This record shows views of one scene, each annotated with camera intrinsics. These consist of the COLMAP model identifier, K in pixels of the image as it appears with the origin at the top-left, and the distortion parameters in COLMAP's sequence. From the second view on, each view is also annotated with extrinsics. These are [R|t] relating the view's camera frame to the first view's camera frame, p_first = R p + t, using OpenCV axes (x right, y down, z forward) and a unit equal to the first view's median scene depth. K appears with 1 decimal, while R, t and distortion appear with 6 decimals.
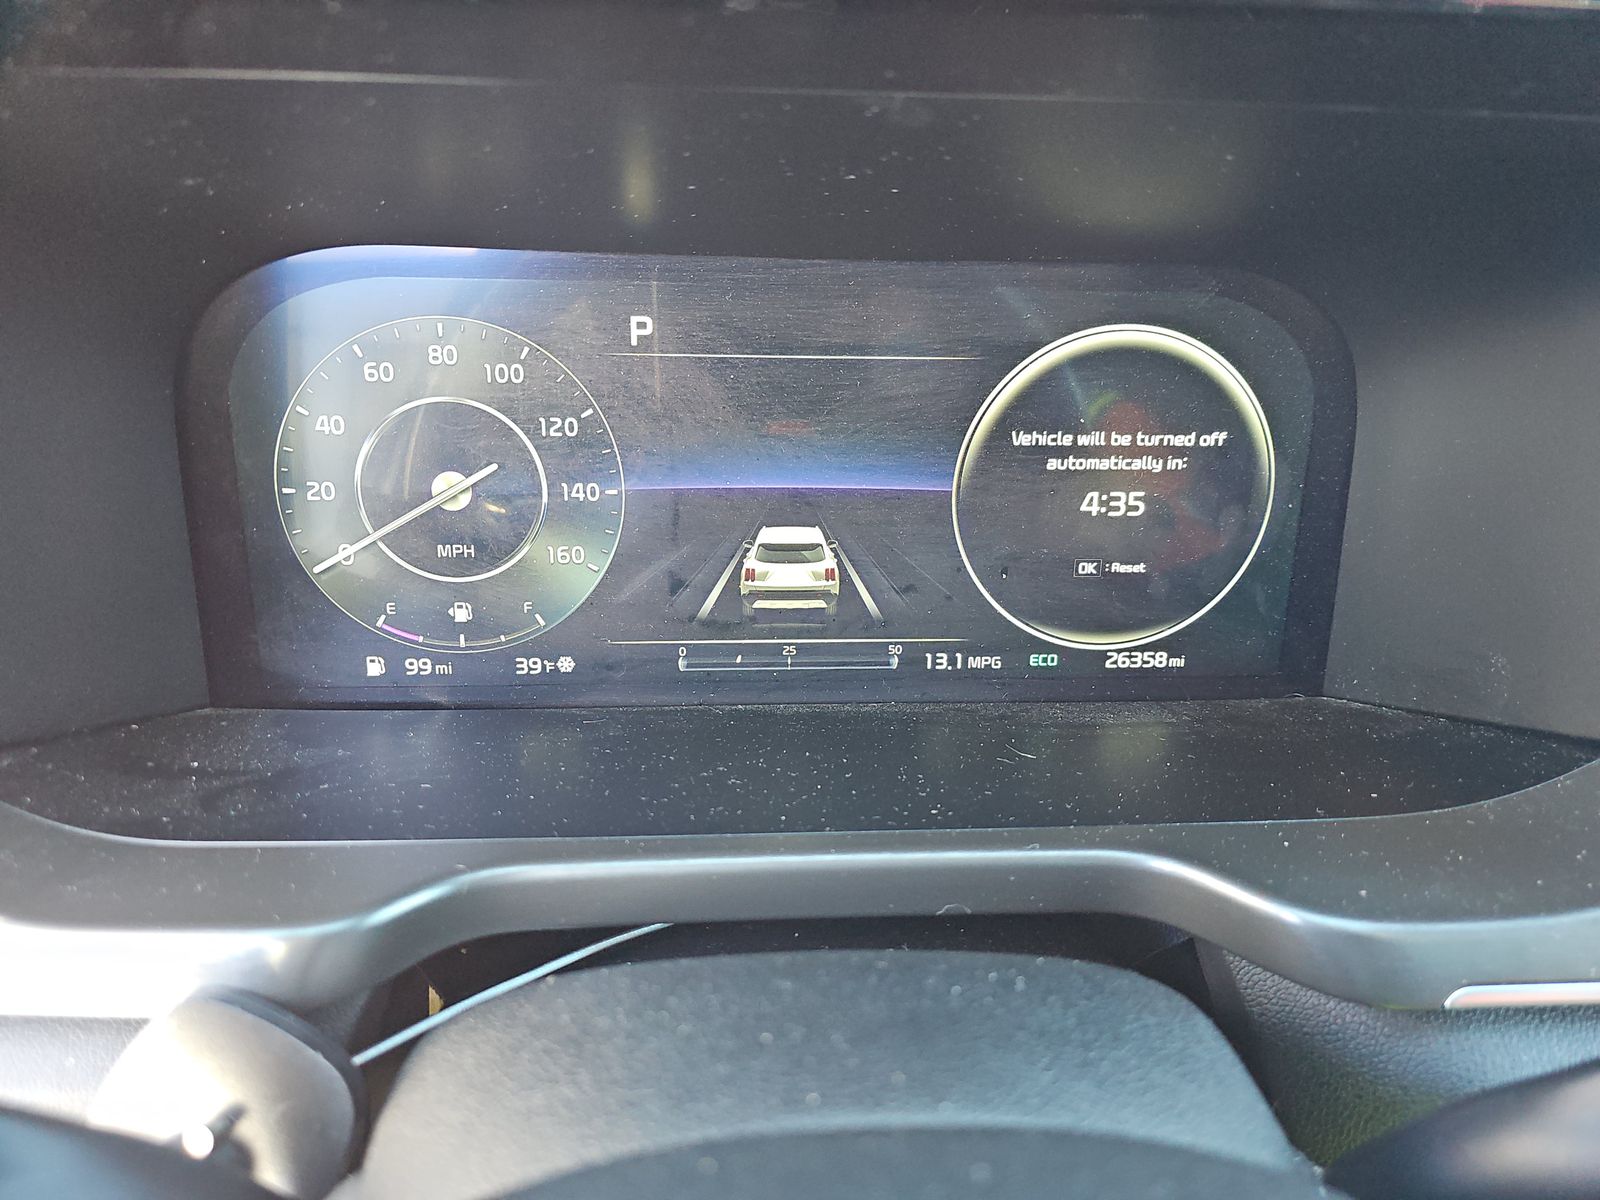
lens RADIAL K [[1068.2, 0, 794.8], [0, 1068.2, 597.9], [0, 0, 1]] dist [0.032780, -0.039047]
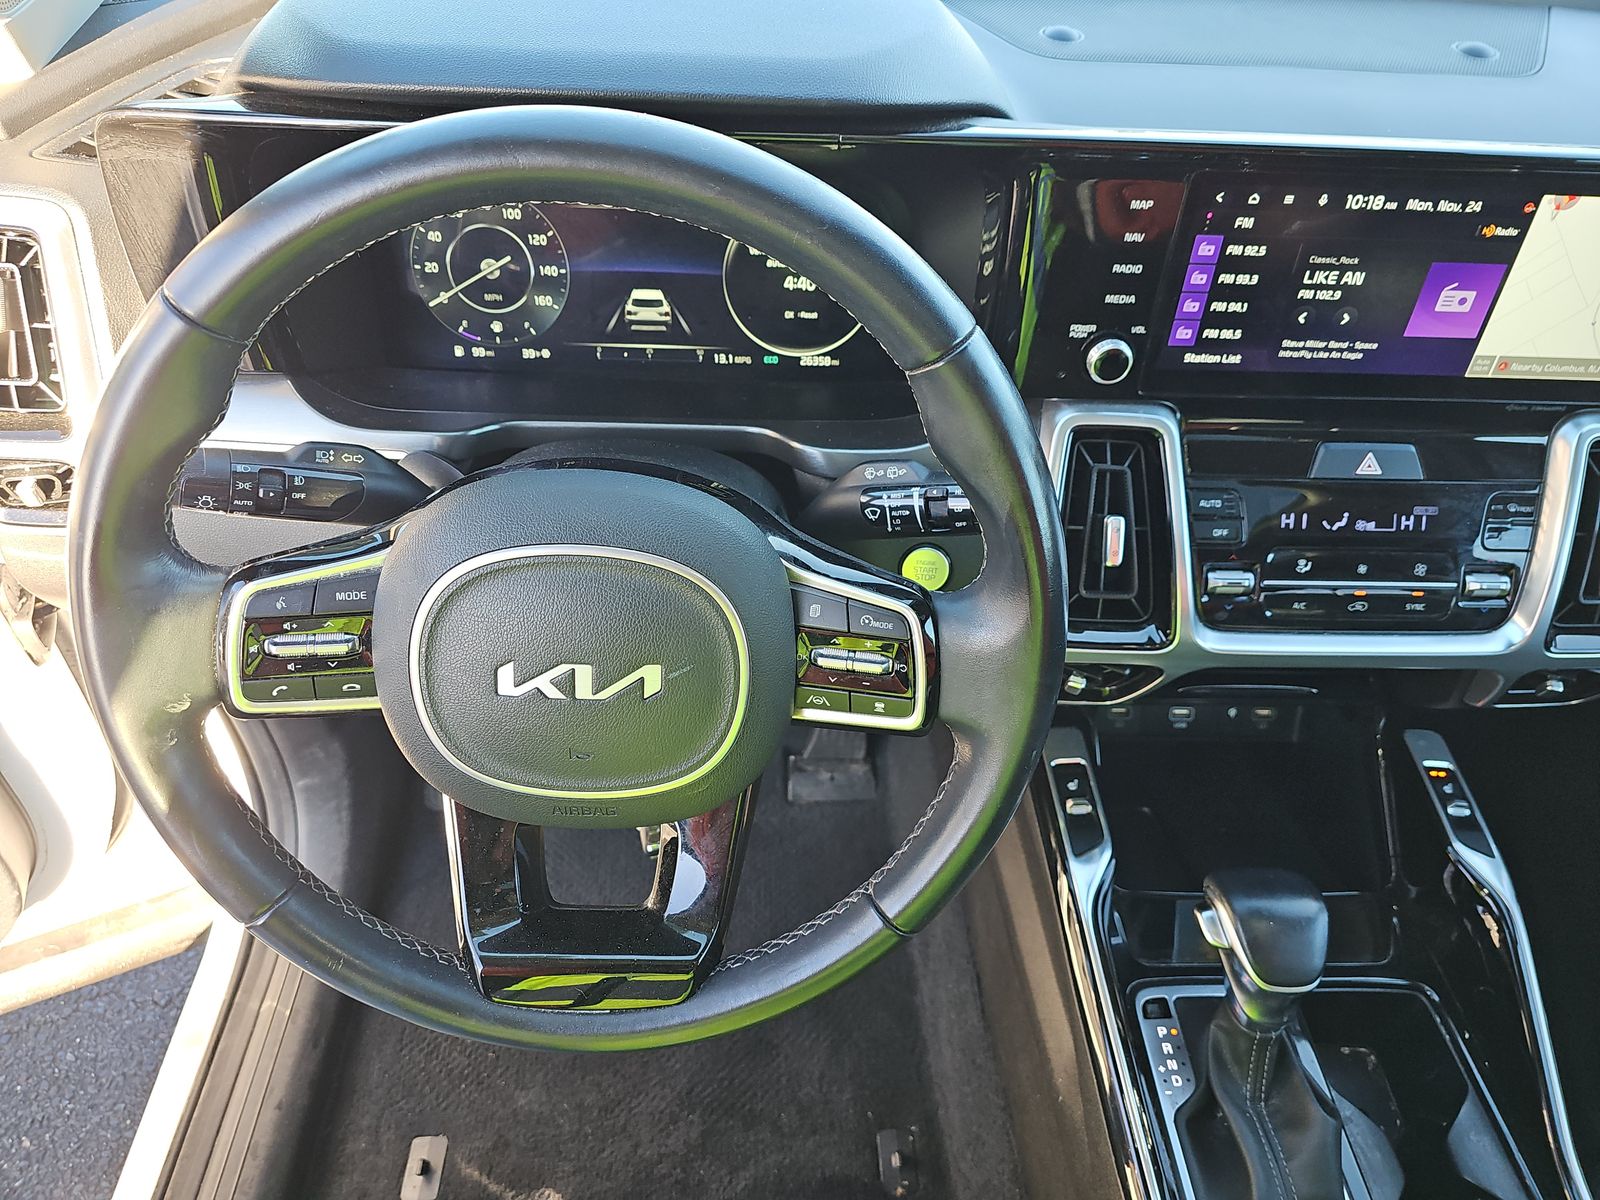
lens RADIAL K [[1068.2, 0, 804.8], [0, 1068.2, 589.9], [0, 0, 1]] dist [0.032780, -0.039047]
pose [[0.998487, 0.037967, -0.039768, 0.416850], [-0.028547, 0.976154, 0.215195, 0.047915], [0.046989, -0.213734, 0.975761, -1.200479]]
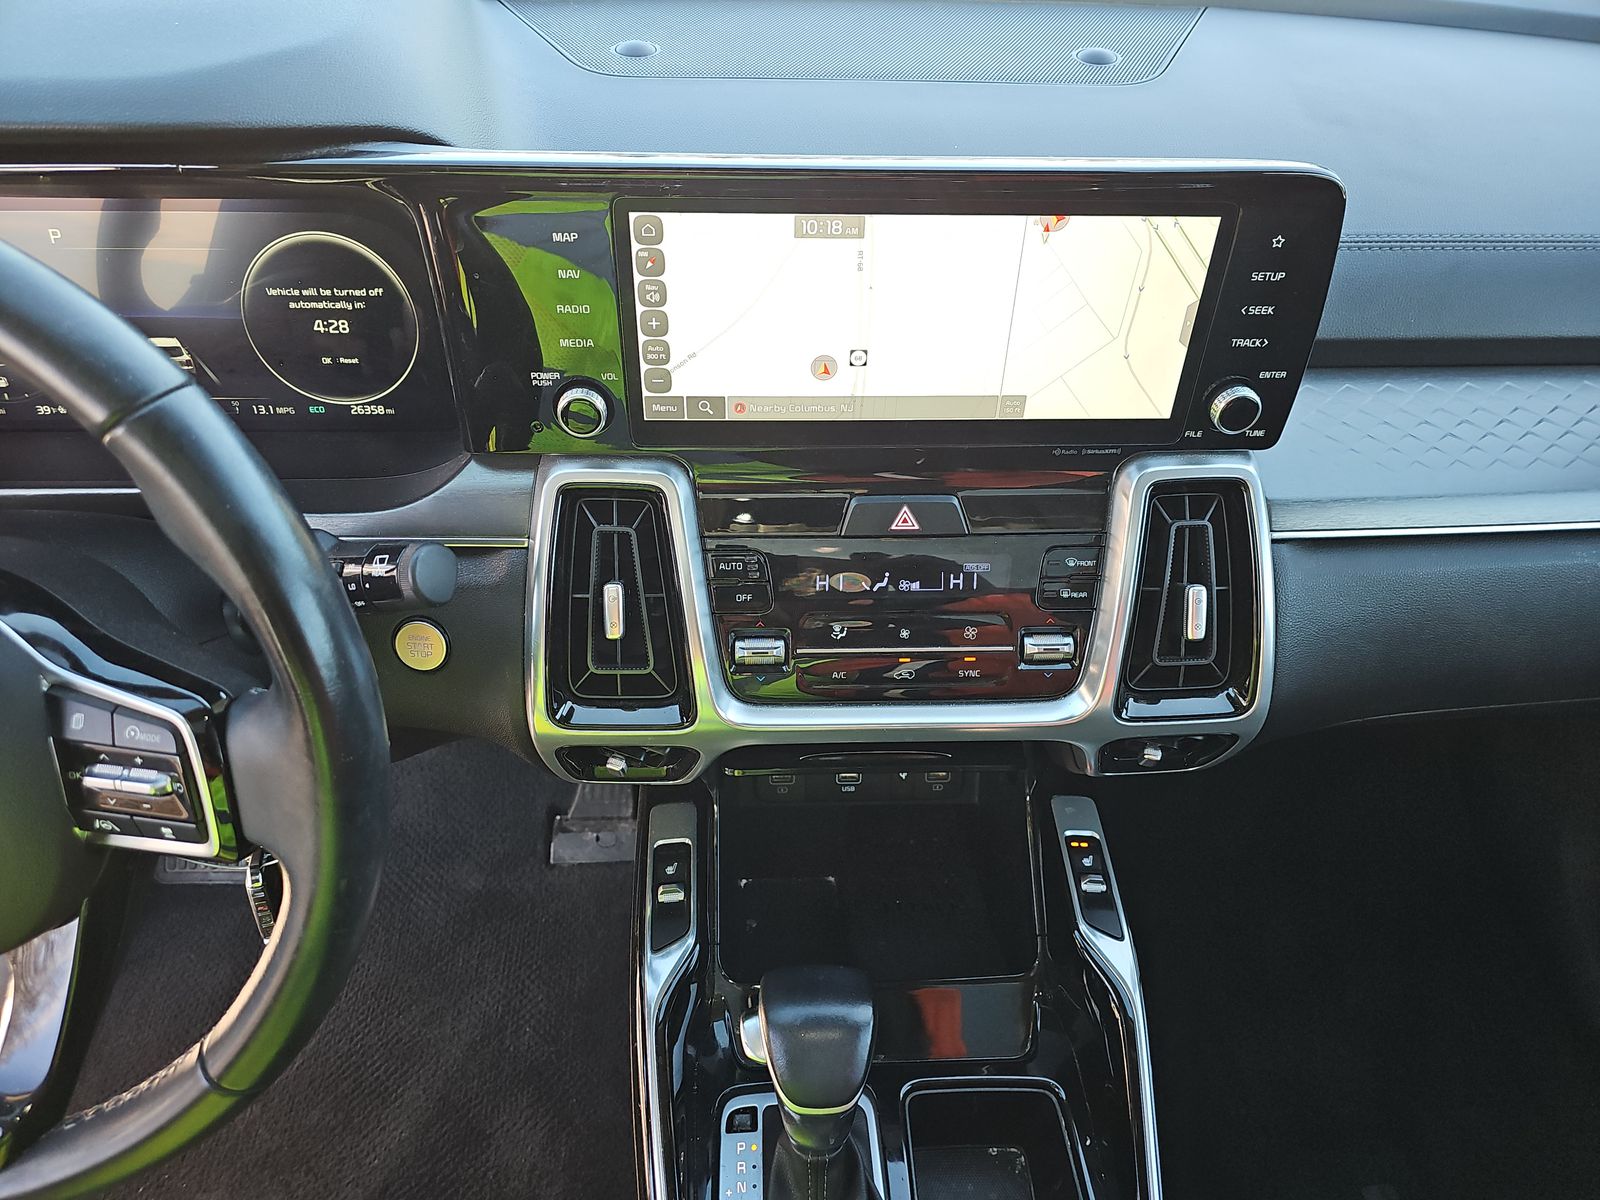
lens RADIAL K [[1068.2, 0, 805.0], [0, 1068.2, 599.6], [0, 0, 1]] dist [0.032780, -0.039047]
pose [[0.999255, 0.014188, -0.035896, 1.226815], [-0.006569, 0.978931, 0.204086, -0.007329], [0.038035, -0.203698, 0.978295, -0.952511]]
